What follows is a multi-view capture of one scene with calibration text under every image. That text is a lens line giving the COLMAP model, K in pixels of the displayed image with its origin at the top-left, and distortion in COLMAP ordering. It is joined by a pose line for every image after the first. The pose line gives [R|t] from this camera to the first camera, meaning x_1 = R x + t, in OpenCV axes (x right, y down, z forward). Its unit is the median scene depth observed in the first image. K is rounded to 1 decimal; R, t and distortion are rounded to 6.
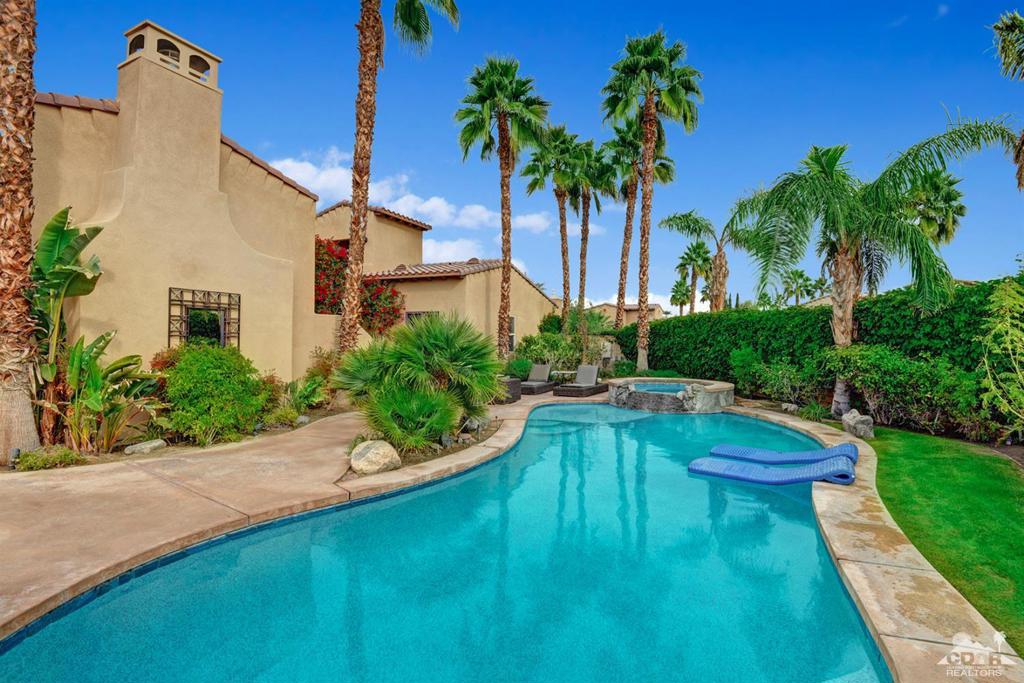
lens RADIAL K [[476.0, 0, 522.8], [0, 476.0, 341.0], [0, 0, 1]] dist [-0.019464, -0.016136]
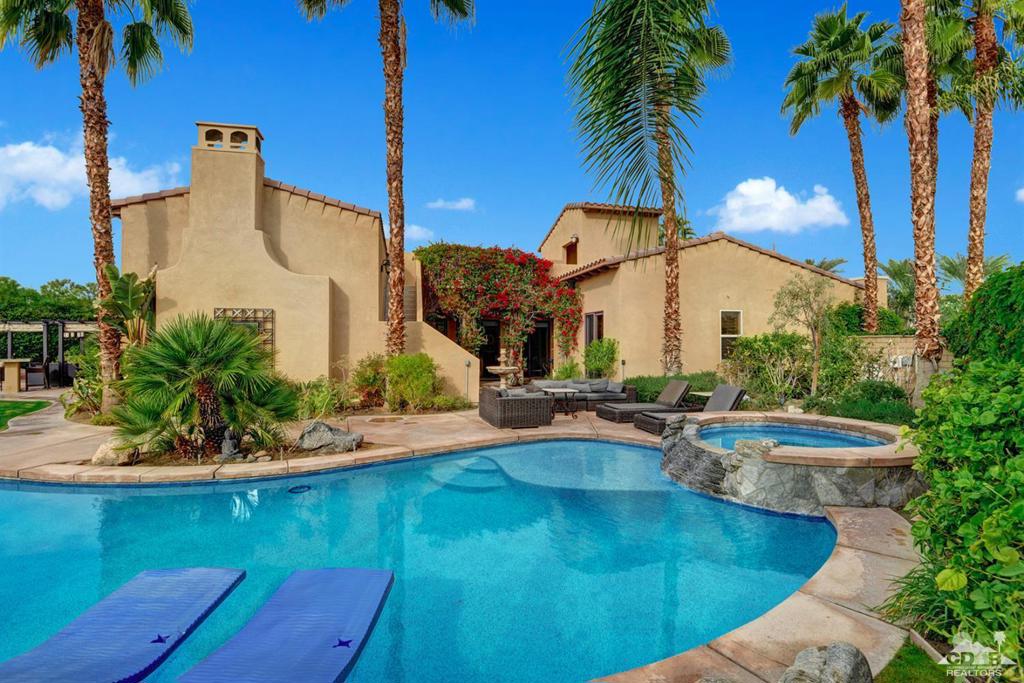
lens RADIAL K [[476.0, 0, 522.8], [0, 476.0, 341.0], [0, 0, 1]] dist [-0.019464, -0.016136]
pose [[0.618818, -0.015145, -0.785389, 0.829279], [0.003446, 0.999857, -0.016566, 0.007265], [0.785527, 0.007545, 0.618781, 0.802593]]
